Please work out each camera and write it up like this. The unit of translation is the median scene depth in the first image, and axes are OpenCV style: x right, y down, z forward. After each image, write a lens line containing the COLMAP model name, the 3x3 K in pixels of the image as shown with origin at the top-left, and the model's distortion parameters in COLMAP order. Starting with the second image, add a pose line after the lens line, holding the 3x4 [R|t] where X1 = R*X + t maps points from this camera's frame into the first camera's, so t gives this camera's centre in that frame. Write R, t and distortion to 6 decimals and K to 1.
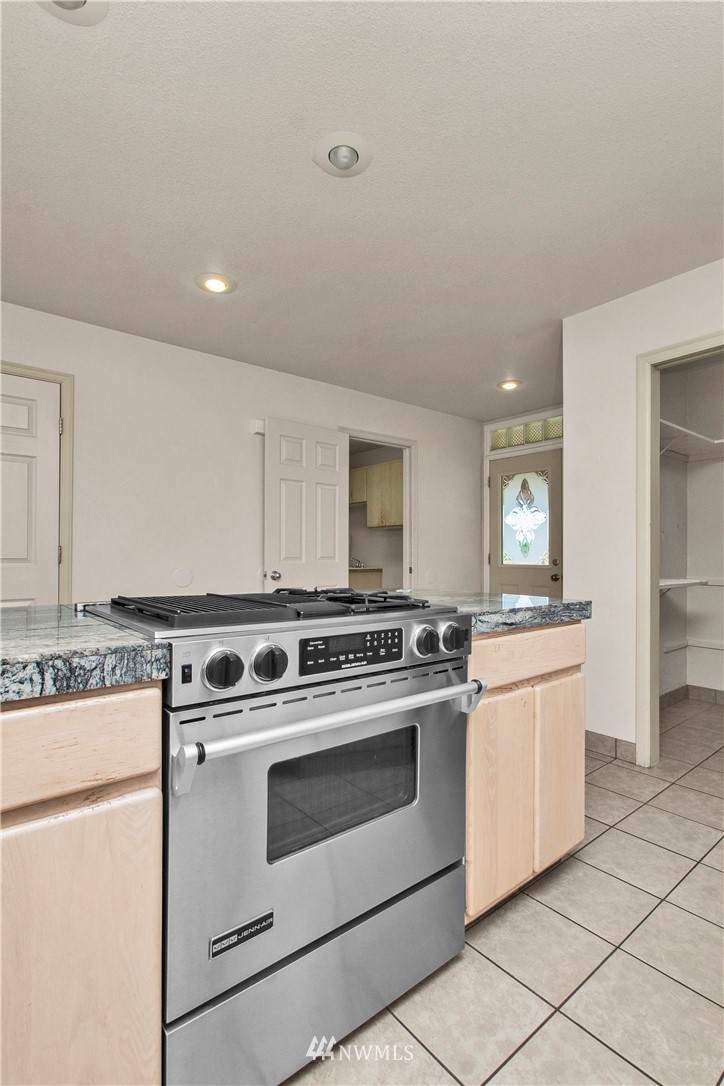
lens RADIAL K [[518.5, 0, 366.1], [0, 518.5, 553.7], [0, 0, 1]] dist [0.000472, 0.000893]
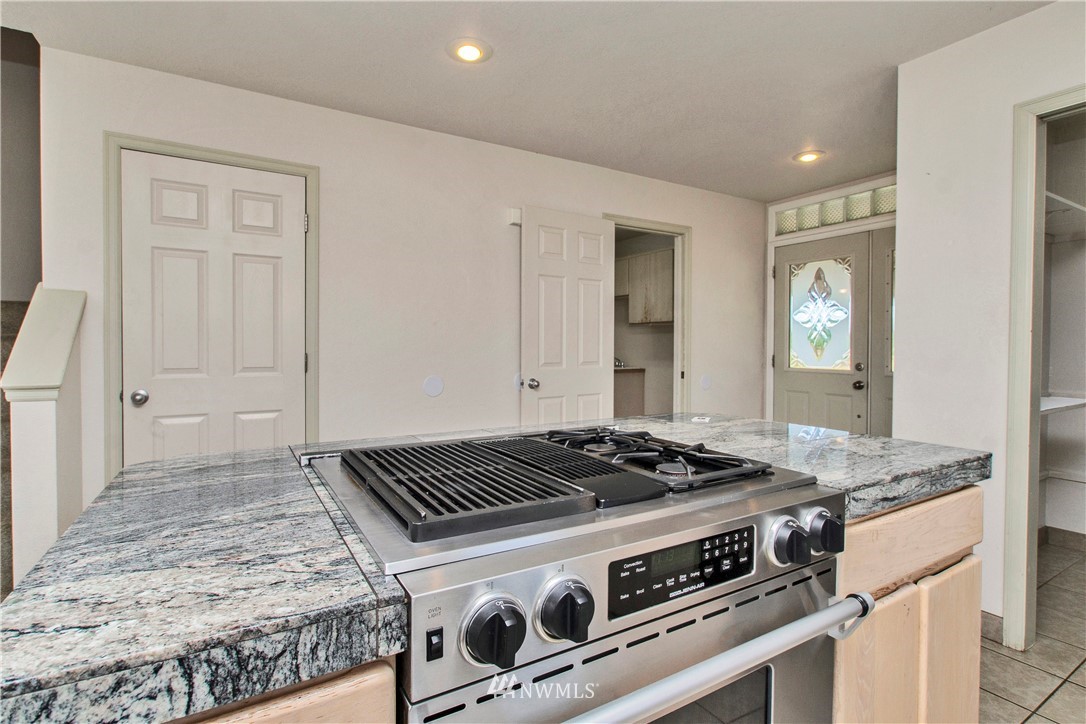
lens RADIAL K [[518.5, 0, 541.3], [0, 518.5, 356.0], [0, 0, 1]] dist [0.000472, 0.000893]
pose [[0.990500, 0.004732, -0.137431, -0.108881], [-0.000660, 0.999560, 0.029657, -0.090248], [0.137510, -0.029284, 0.990067, 0.329462]]
